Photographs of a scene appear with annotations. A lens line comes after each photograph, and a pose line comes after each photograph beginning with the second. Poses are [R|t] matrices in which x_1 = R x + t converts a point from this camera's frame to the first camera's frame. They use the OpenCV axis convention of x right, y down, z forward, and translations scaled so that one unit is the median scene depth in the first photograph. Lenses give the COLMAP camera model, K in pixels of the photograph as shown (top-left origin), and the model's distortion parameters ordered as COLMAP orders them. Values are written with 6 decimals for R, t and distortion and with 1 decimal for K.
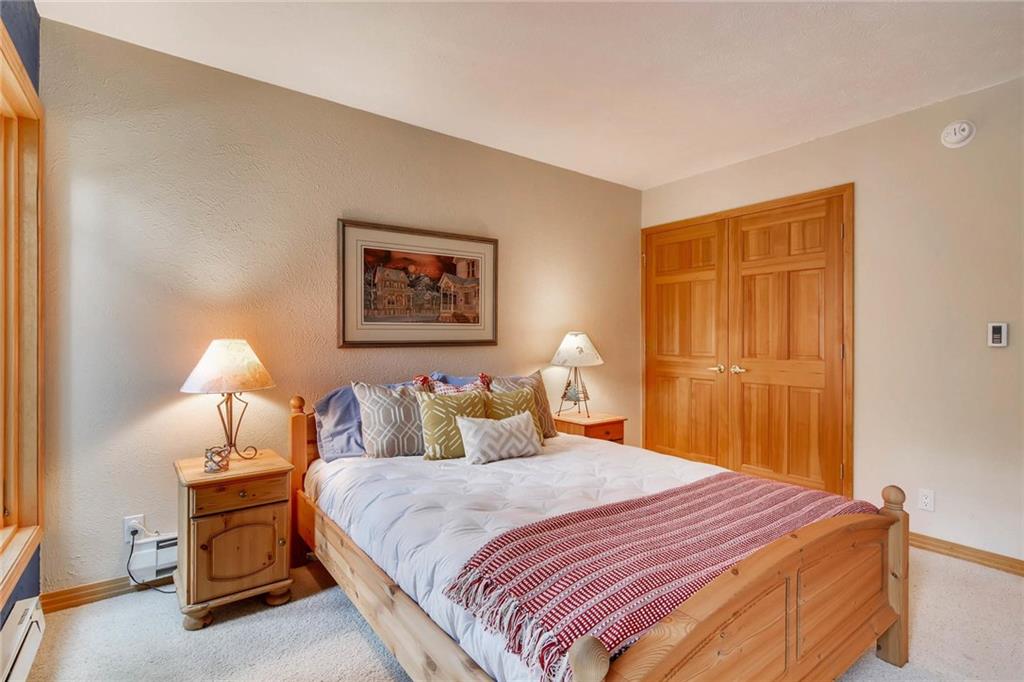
lens RADIAL K [[499.3, 0, 504.0], [0, 499.3, 342.5], [0, 0, 1]] dist [0.004071, -0.001626]
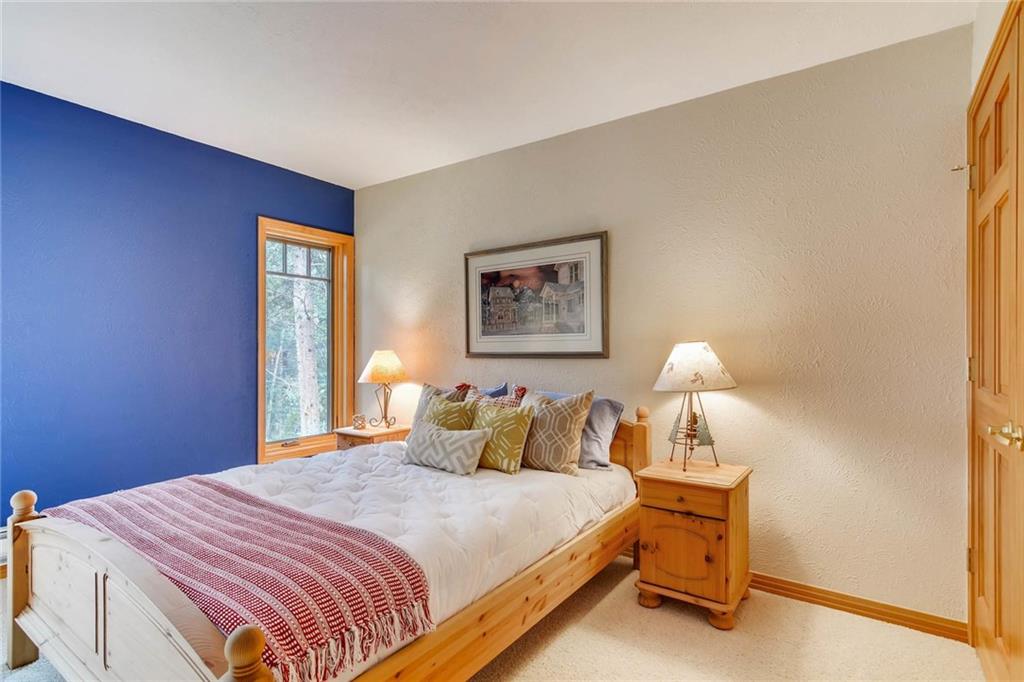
lens RADIAL K [[499.3, 0, 507.9], [0, 499.3, 358.0], [0, 0, 1]] dist [0.004071, -0.001626]
pose [[0.317694, 0.015688, -0.948064, 0.810016], [-0.010371, 0.999861, 0.013070, -0.004806], [0.948137, 0.005680, 0.317812, 0.649749]]
